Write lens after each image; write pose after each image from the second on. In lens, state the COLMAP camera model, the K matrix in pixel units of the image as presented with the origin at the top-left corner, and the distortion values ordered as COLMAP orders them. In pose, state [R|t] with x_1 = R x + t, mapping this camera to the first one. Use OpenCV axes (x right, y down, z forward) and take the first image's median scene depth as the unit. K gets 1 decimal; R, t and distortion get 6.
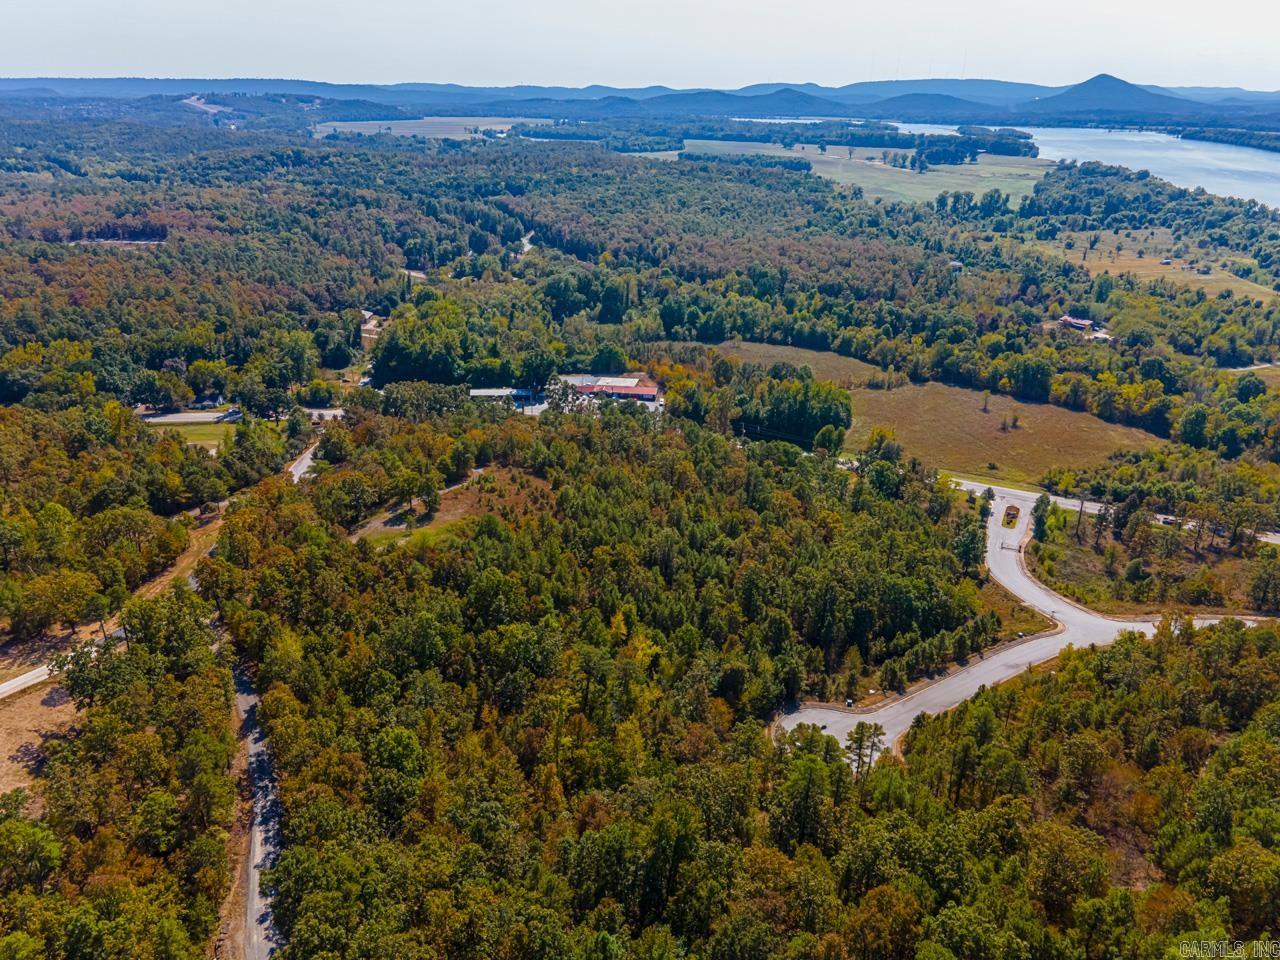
lens RADIAL K [[927.2, 0, 637.6], [0, 927.2, 476.4], [0, 0, 1]] dist [0.025832, 0.008024]
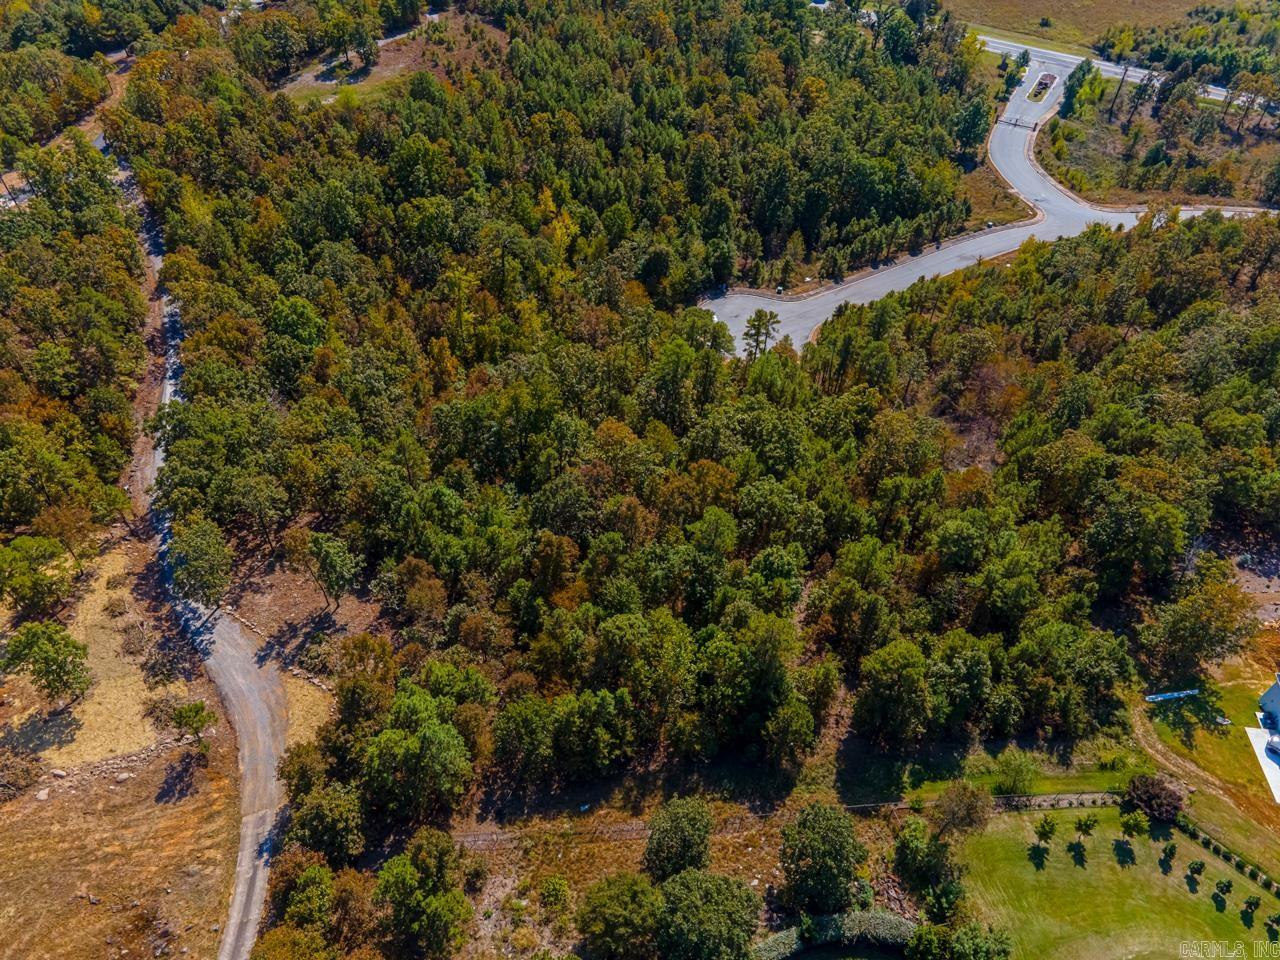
lens RADIAL K [[916.0, 0, 640.0], [0, 916.0, 480.0], [0, 0, 1]] dist [0.040539, 0.002507]
pose [[0.997618, 0.048418, -0.049134, 0.085767], [-0.021994, 0.898358, 0.438713, -0.001396], [0.065382, -0.436587, 0.897283, 0.011639]]
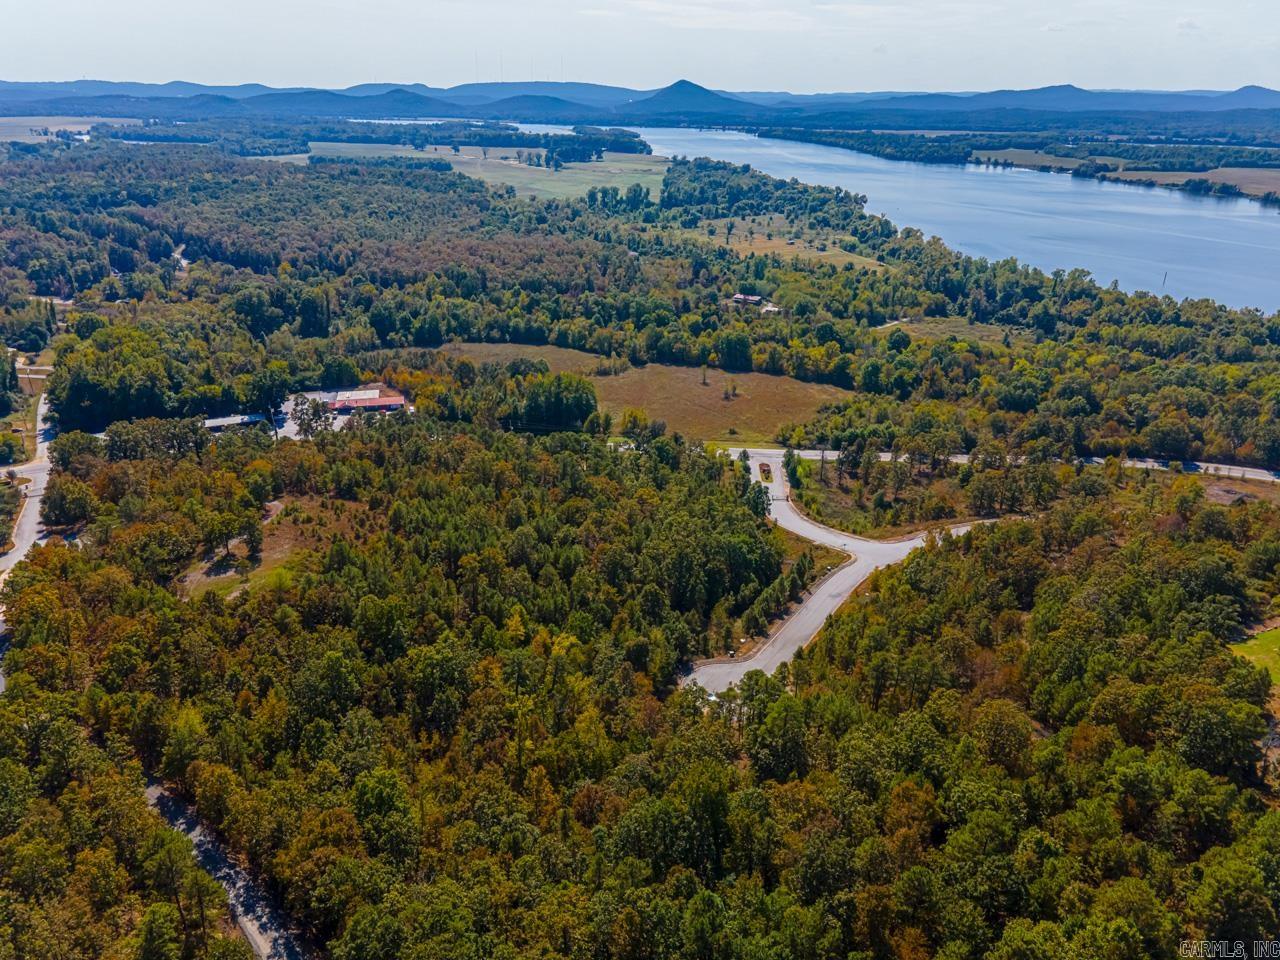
lens RADIAL K [[919.9, 0, 643.3], [0, 919.9, 472.8], [0, 0, 1]] dist [0.031322, -0.000221]
pose [[0.927624, -0.143485, 0.344856, -0.131652], [0.144122, 0.989270, 0.023937, -0.004826], [-0.344591, 0.027497, 0.938350, 0.010637]]
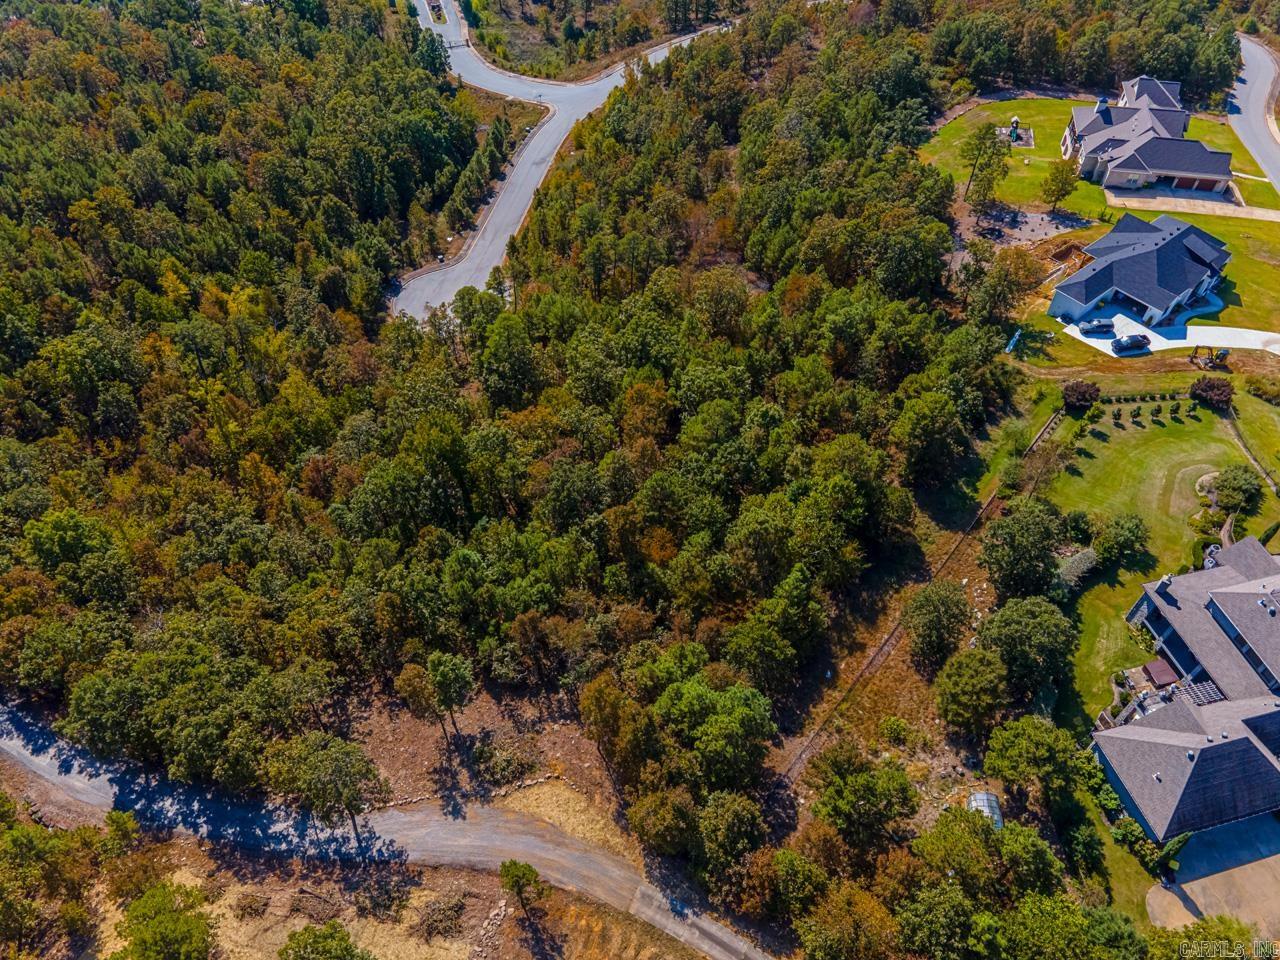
lens RADIAL K [[905.5, 0, 638.8], [0, 905.5, 478.4], [0, 0, 1]] dist [0.011132, 0.051576]
pose [[0.746531, -0.519382, 0.415854, -0.087368], [0.260629, 0.803340, 0.535460, -0.019758], [-0.612180, -0.291353, 0.735084, 0.056494]]
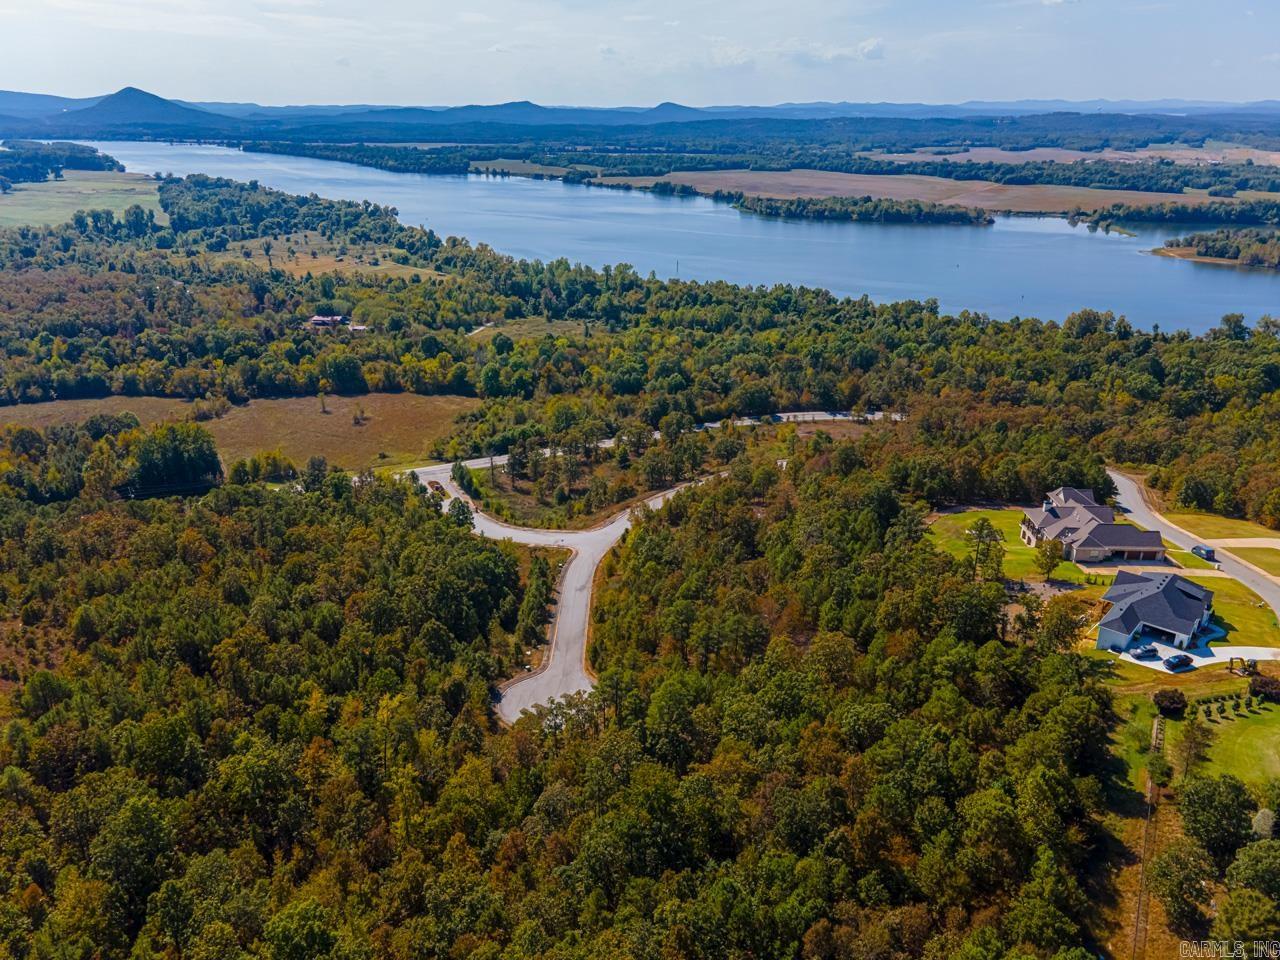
lens RADIAL K [[905.5, 0, 638.8], [0, 905.5, 478.4], [0, 0, 1]] dist [0.011132, 0.051576]
pose [[0.631594, -0.297373, 0.716001, -0.241130], [0.299605, 0.945389, 0.128358, -0.040374], [-0.715070, 0.133447, 0.686197, 0.093992]]
